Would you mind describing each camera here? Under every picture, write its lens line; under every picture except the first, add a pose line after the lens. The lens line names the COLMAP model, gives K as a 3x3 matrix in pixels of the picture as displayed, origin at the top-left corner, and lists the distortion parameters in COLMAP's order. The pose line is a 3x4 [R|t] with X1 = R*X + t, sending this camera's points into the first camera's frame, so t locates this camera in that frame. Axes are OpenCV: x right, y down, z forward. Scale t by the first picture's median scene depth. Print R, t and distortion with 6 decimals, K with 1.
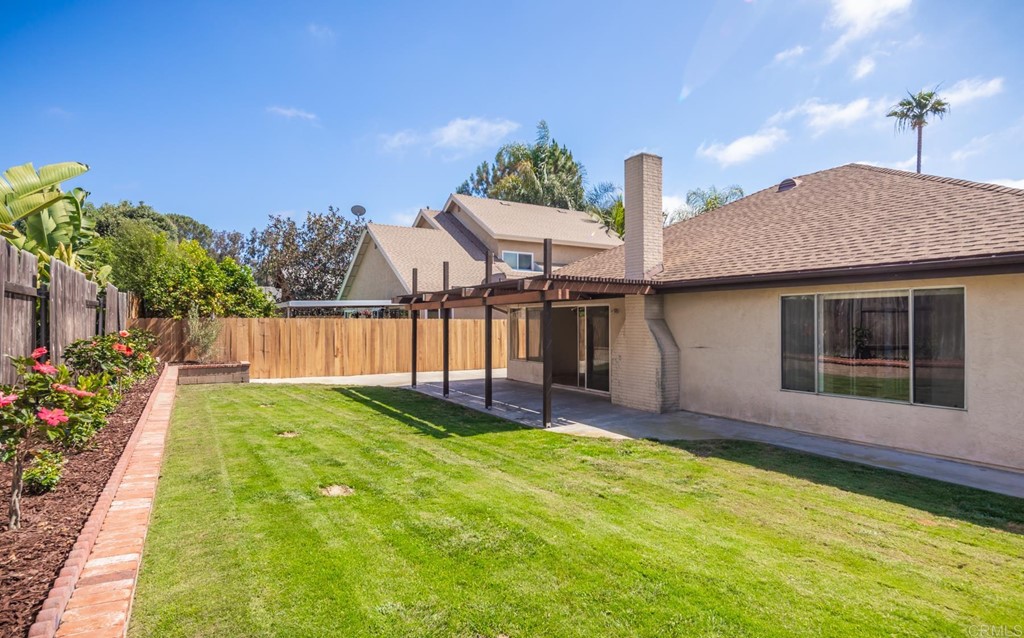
lens RADIAL K [[515.9, 0, 512.0], [0, 515.9, 319.0], [0, 0, 1]] dist [0.012329, -0.000372]
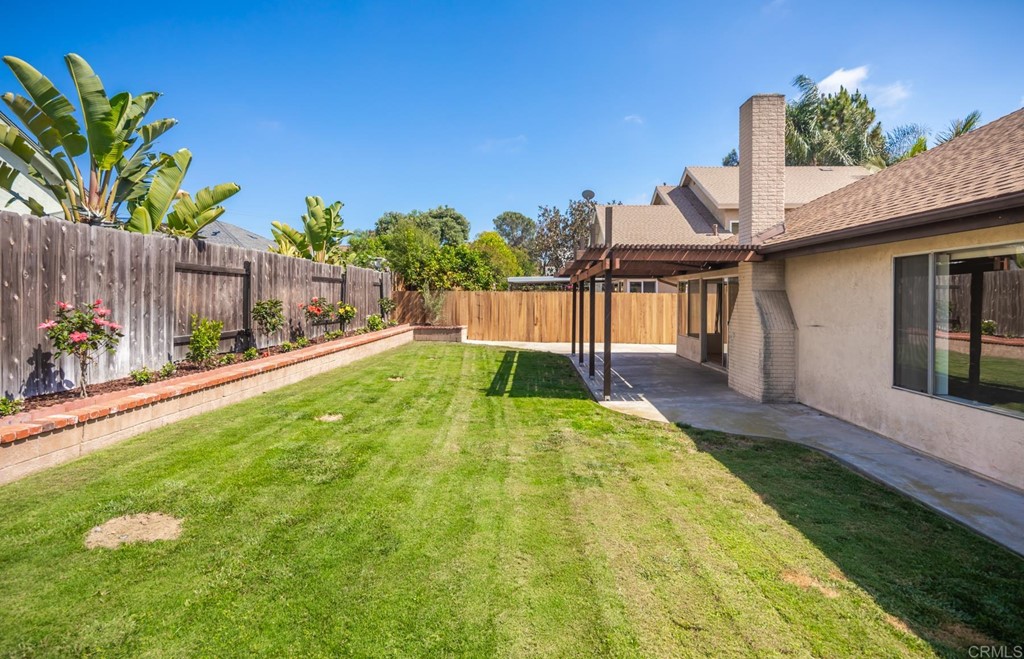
lens RADIAL K [[487.6, 0, 513.6], [0, 487.6, 289.1], [0, 0, 1]] dist [0.021218, 0.000044]
pose [[0.844077, -0.001347, -0.536221, 0.236335], [-0.005256, 0.999928, -0.010786, 0.005650], [0.536197, 0.011923, 0.844009, 0.069874]]
